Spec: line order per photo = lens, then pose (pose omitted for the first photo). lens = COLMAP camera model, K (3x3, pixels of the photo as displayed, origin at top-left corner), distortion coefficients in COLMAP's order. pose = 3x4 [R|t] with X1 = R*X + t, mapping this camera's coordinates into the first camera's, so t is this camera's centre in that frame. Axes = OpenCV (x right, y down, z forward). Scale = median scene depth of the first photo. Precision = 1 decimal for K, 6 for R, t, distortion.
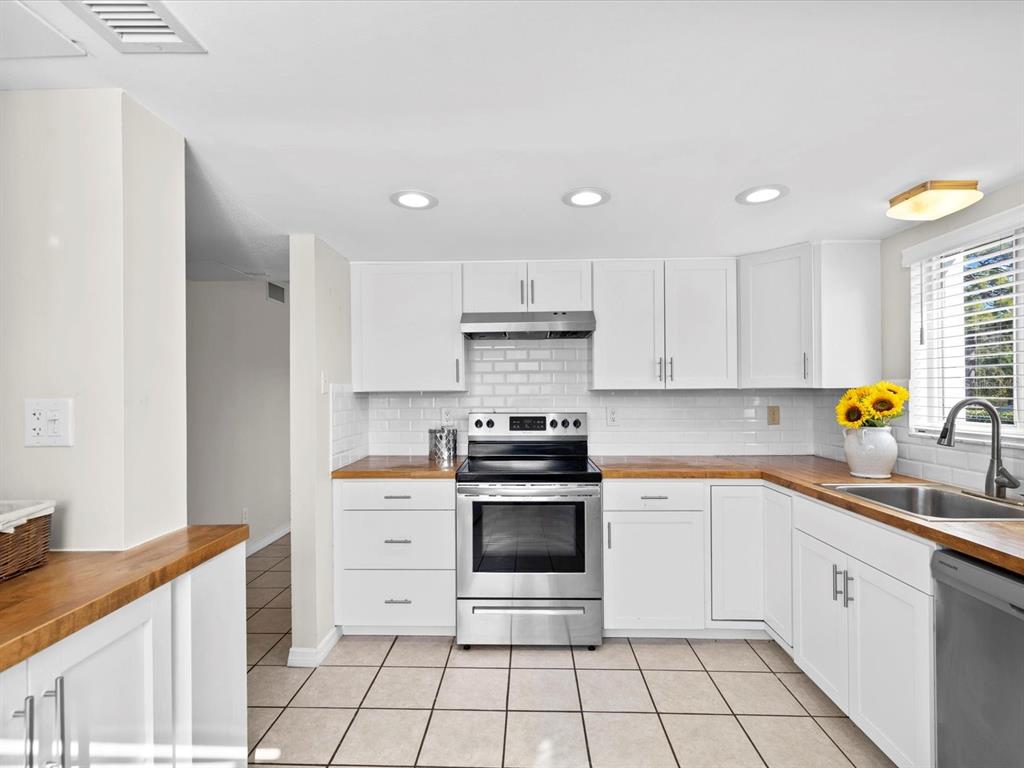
lens RADIAL K [[488.3, 0, 513.7], [0, 488.3, 392.0], [0, 0, 1]] dist [0.003215, 0.001481]
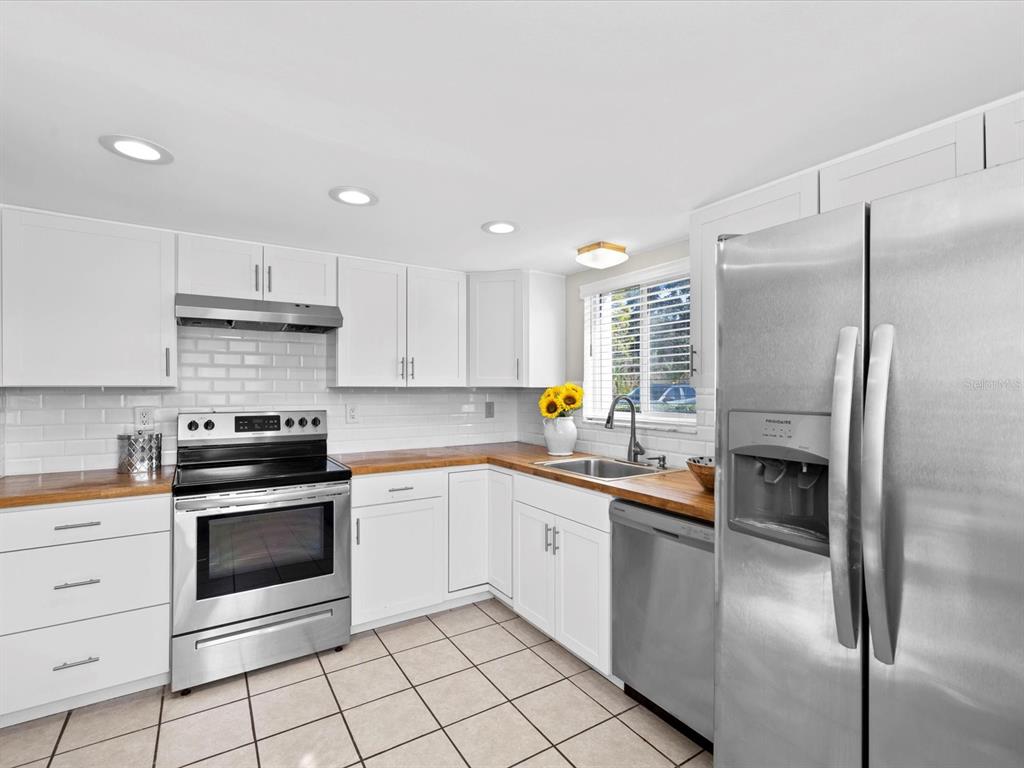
lens RADIAL K [[488.3, 0, 512.0], [0, 488.3, 386.6], [0, 0, 1]] dist [0.003215, 0.001481]
pose [[0.826935, 0.009393, 0.562220, -0.111436], [-0.006325, 0.999953, -0.007403, 0.000004], [-0.562263, 0.002566, 0.826955, -0.013051]]
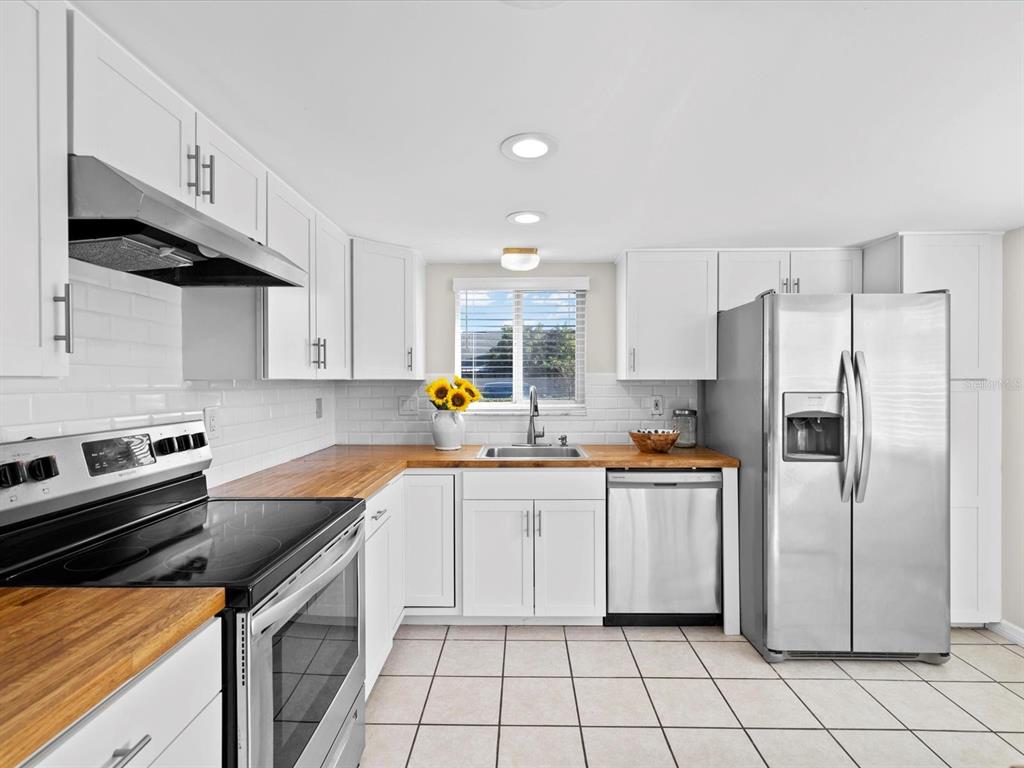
lens RADIAL K [[488.3, 0, 511.8], [0, 488.3, 381.4], [0, 0, 1]] dist [0.003215, 0.001481]
pose [[-0.009342, 0.005019, 0.999944, -0.517180], [0.003579, 0.999981, -0.004986, 0.002612], [-0.999950, 0.003532, -0.009360, 0.788749]]
